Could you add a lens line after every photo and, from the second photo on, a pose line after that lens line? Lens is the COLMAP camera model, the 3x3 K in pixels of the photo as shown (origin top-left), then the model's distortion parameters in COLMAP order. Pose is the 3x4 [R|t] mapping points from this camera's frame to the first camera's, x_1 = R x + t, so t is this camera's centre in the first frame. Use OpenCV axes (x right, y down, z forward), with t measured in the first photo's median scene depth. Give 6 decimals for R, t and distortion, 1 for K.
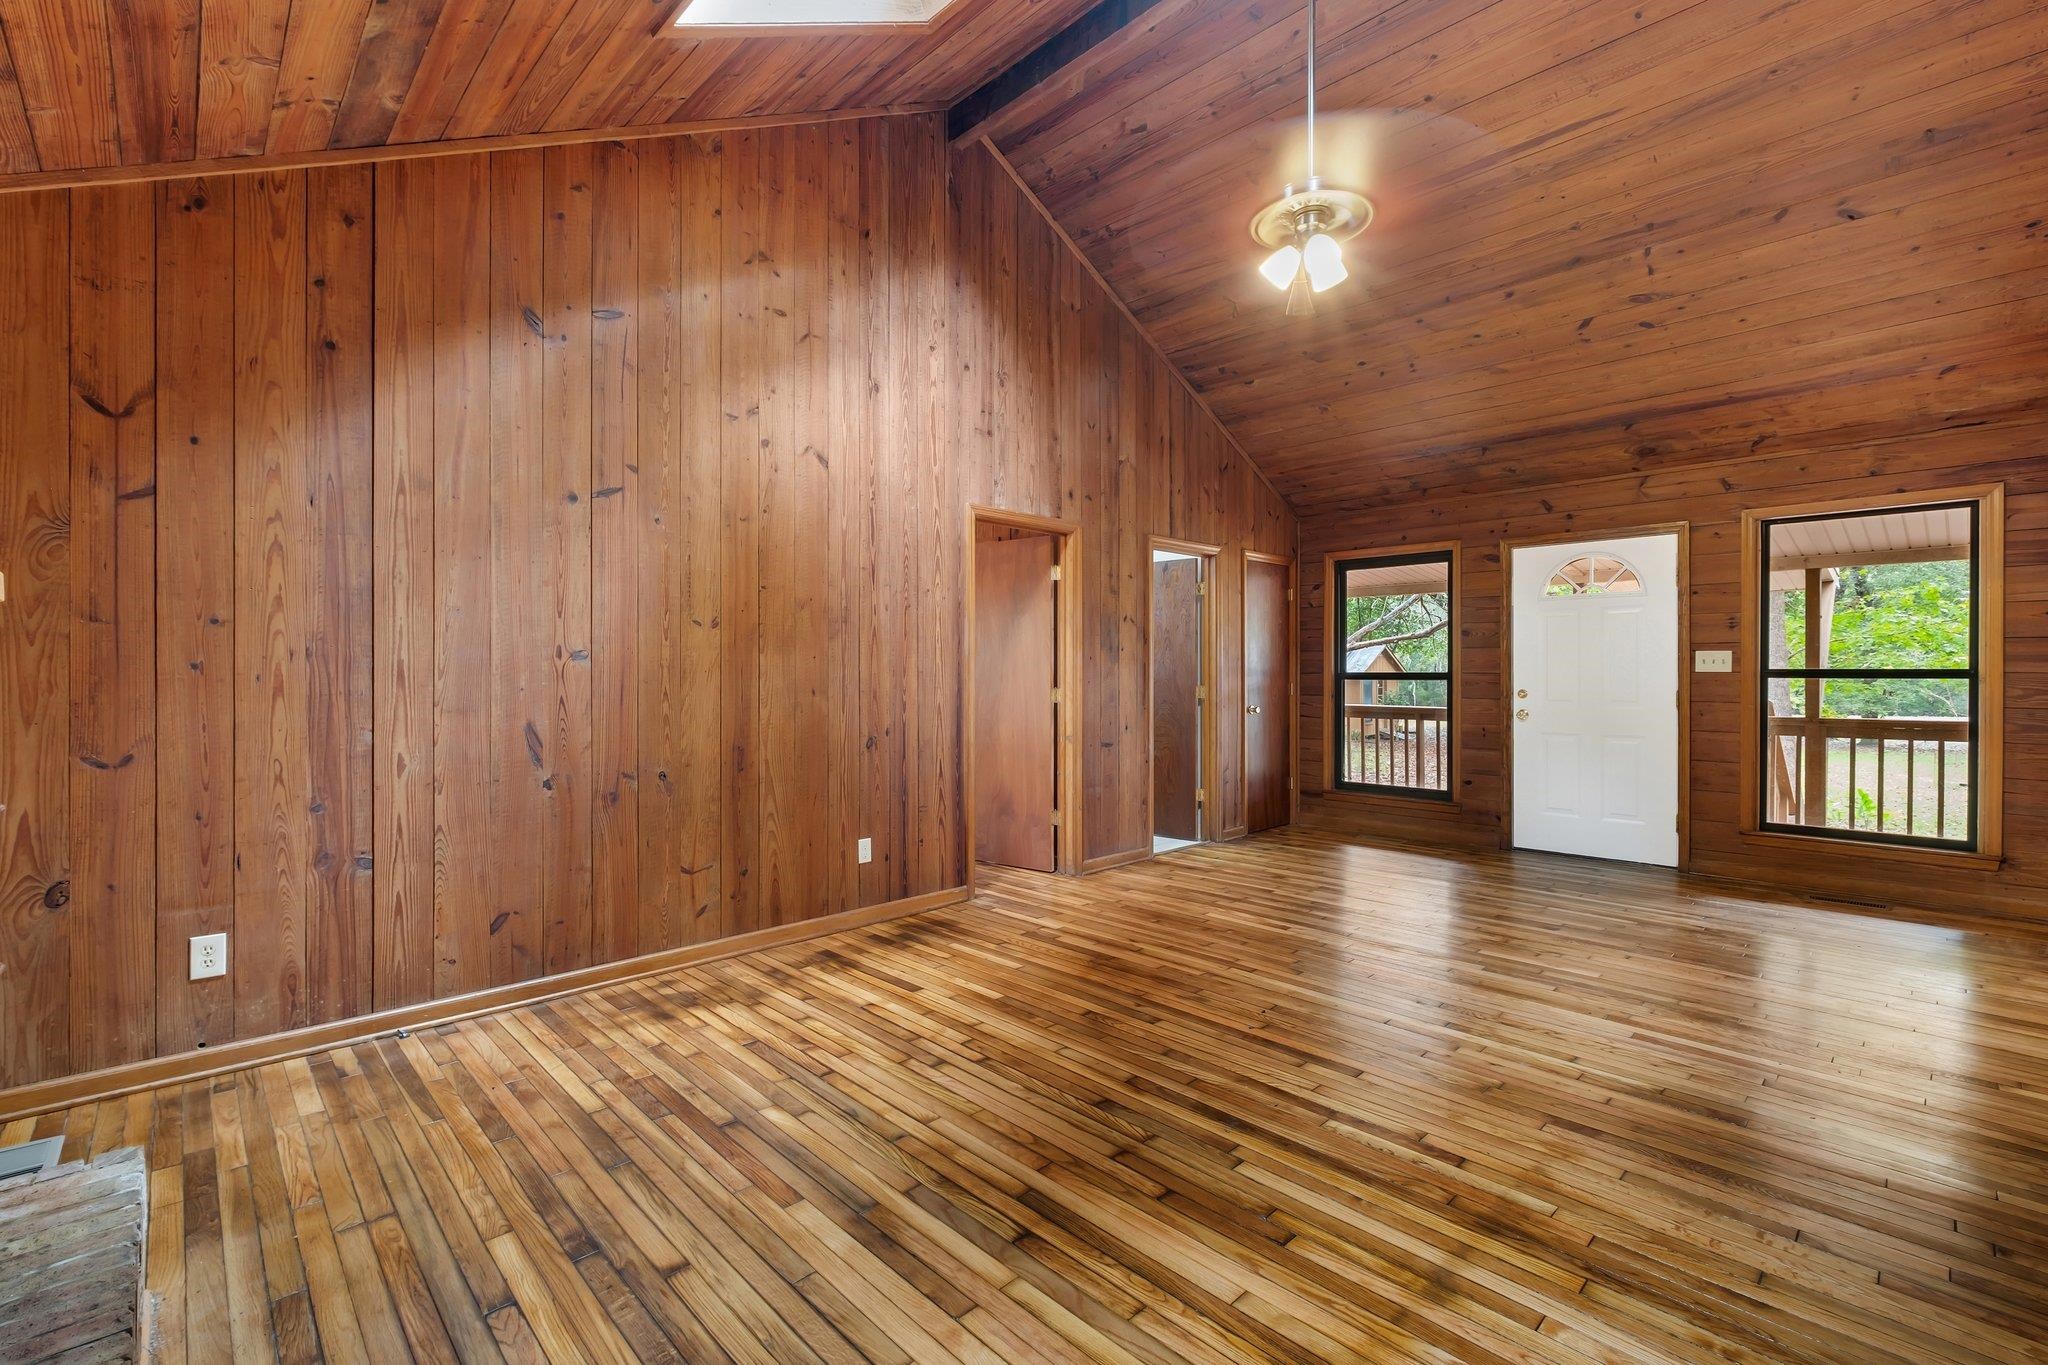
lens RADIAL K [[901.6, 0, 1019.8], [0, 901.6, 663.6], [0, 0, 1]] dist [-0.001595, 0.000627]
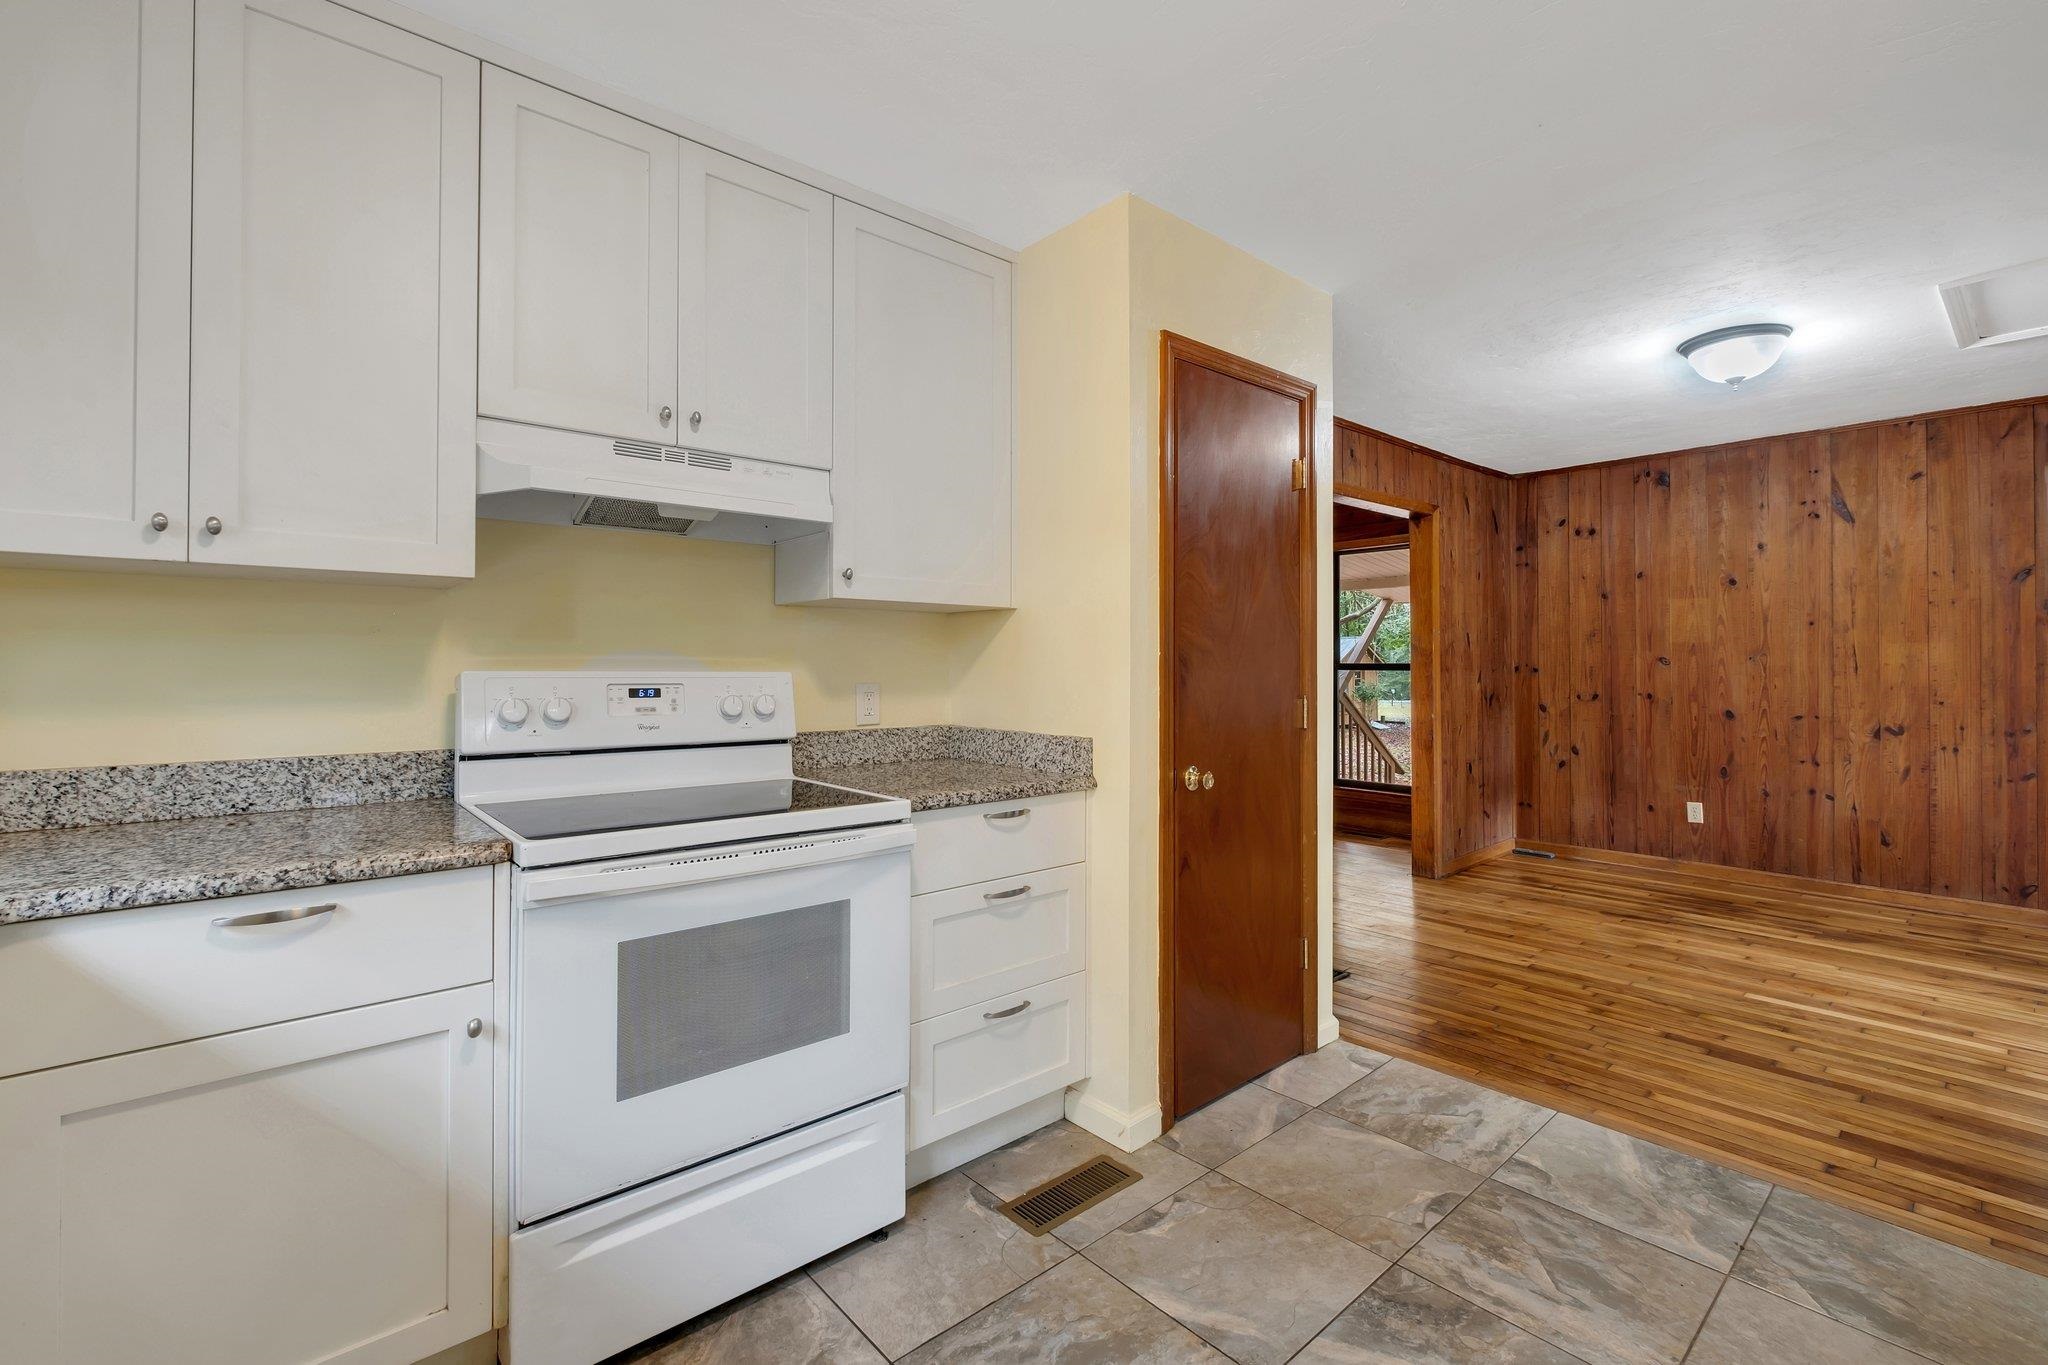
lens RADIAL K [[901.6, 0, 1019.8], [0, 901.6, 663.6], [0, 0, 1]] dist [-0.001595, 0.000627]
pose [[0.999021, -0.002514, -0.044172, 0.543264], [0.002923, 0.999953, 0.009194, -0.010828], [0.044147, -0.009314, 0.998982, -0.449873]]
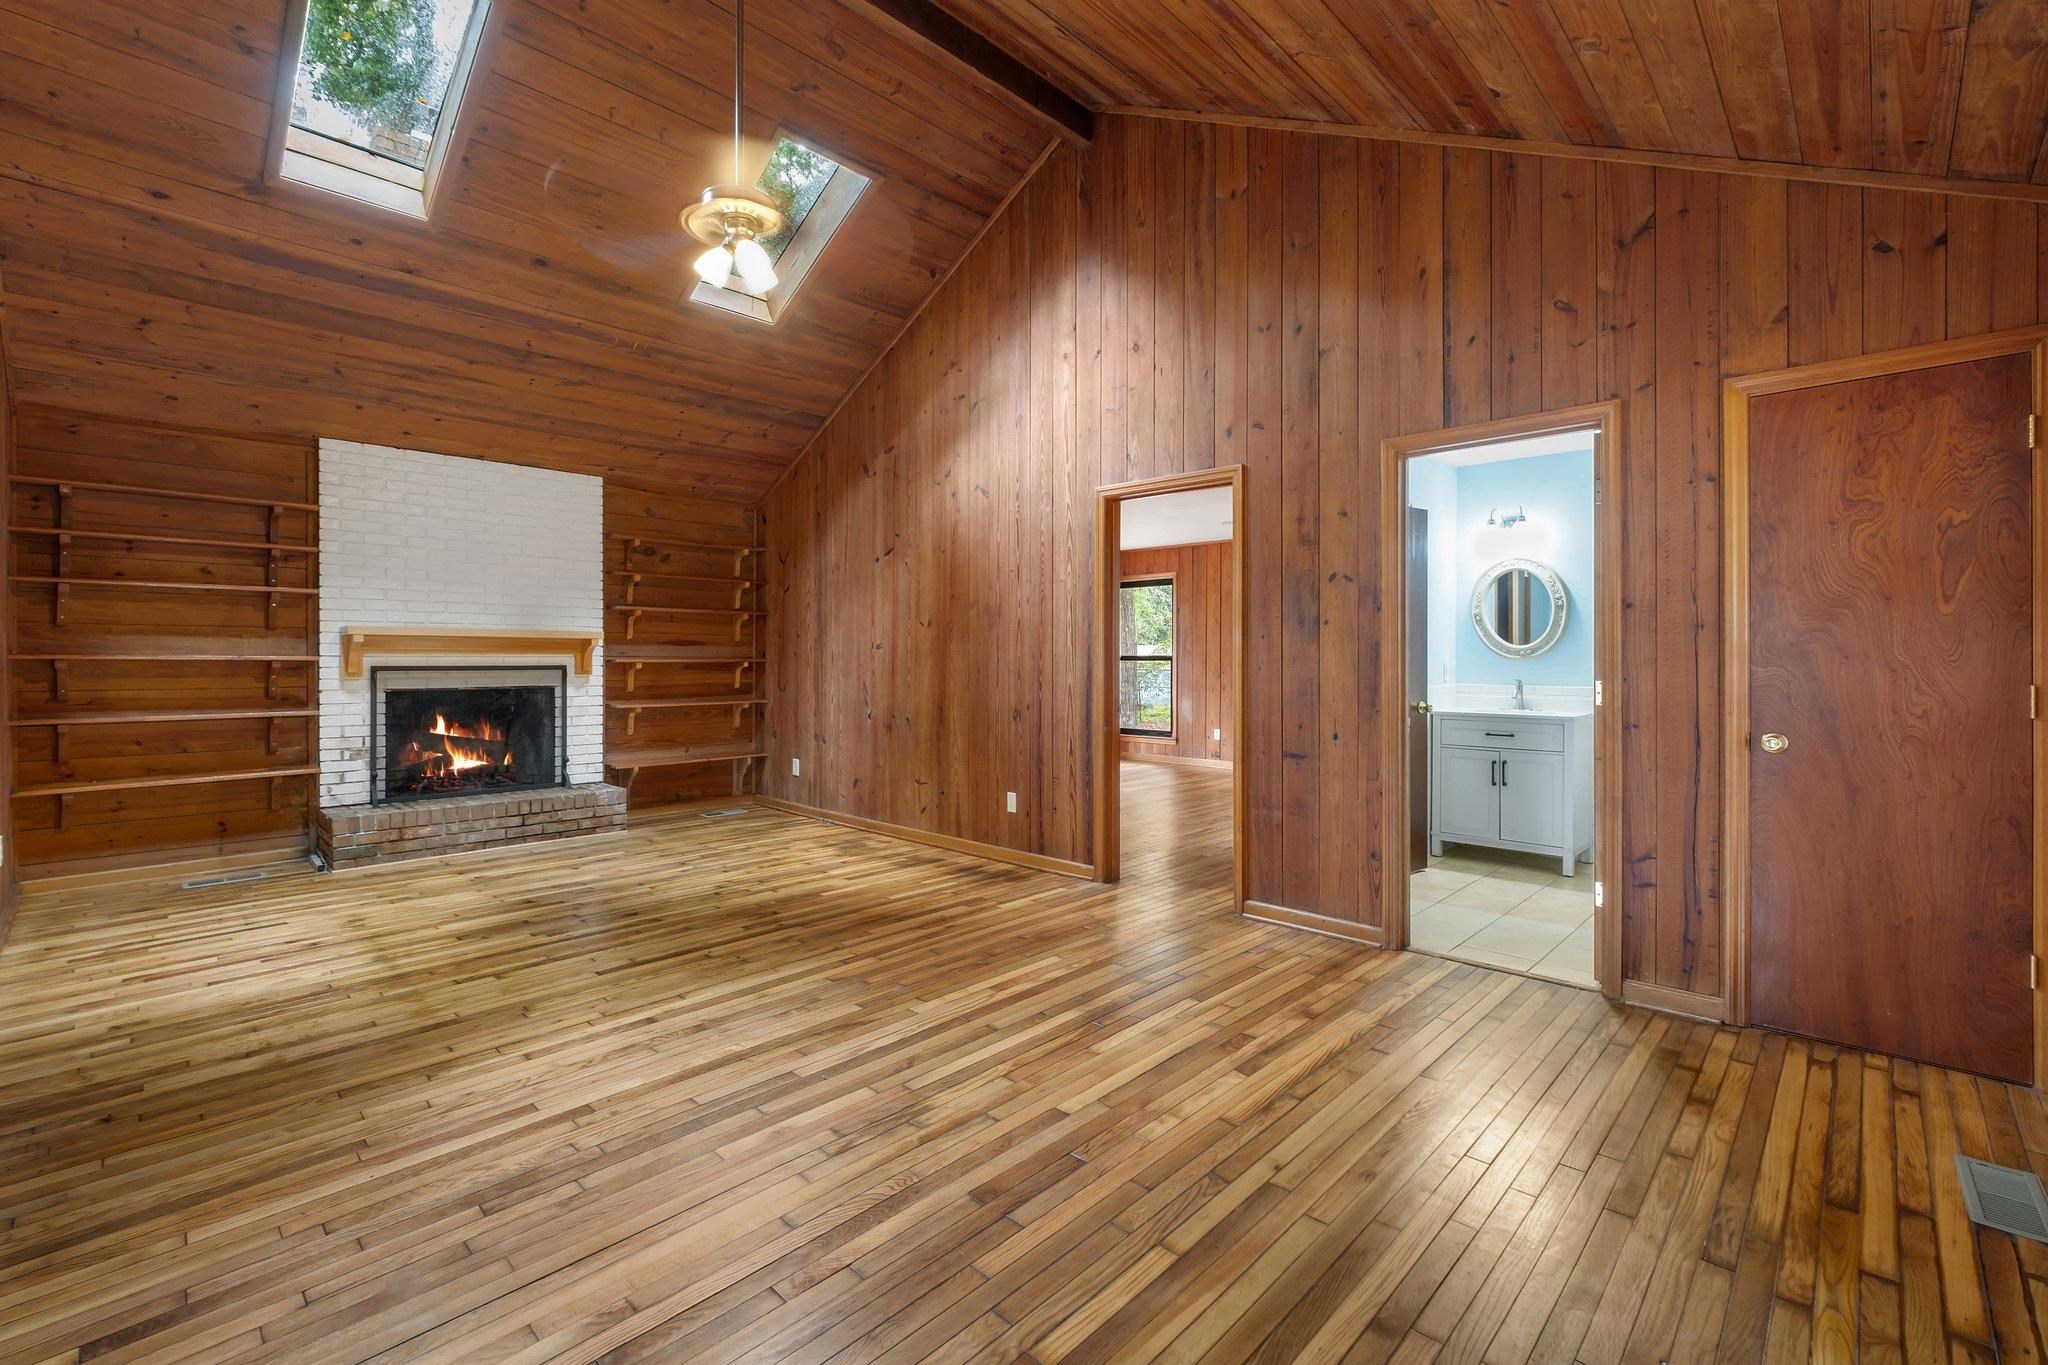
lens RADIAL K [[882.4, 0, 1021.3], [0, 882.4, 657.5], [0, 0, 1]] dist [-0.008862, 0.000093]
pose [[0.035359, 0.001911, -0.999373, 1.103321], [0.010465, 0.999943, 0.002283, 0.009777], [0.999320, -0.010539, 0.035337, 1.051722]]
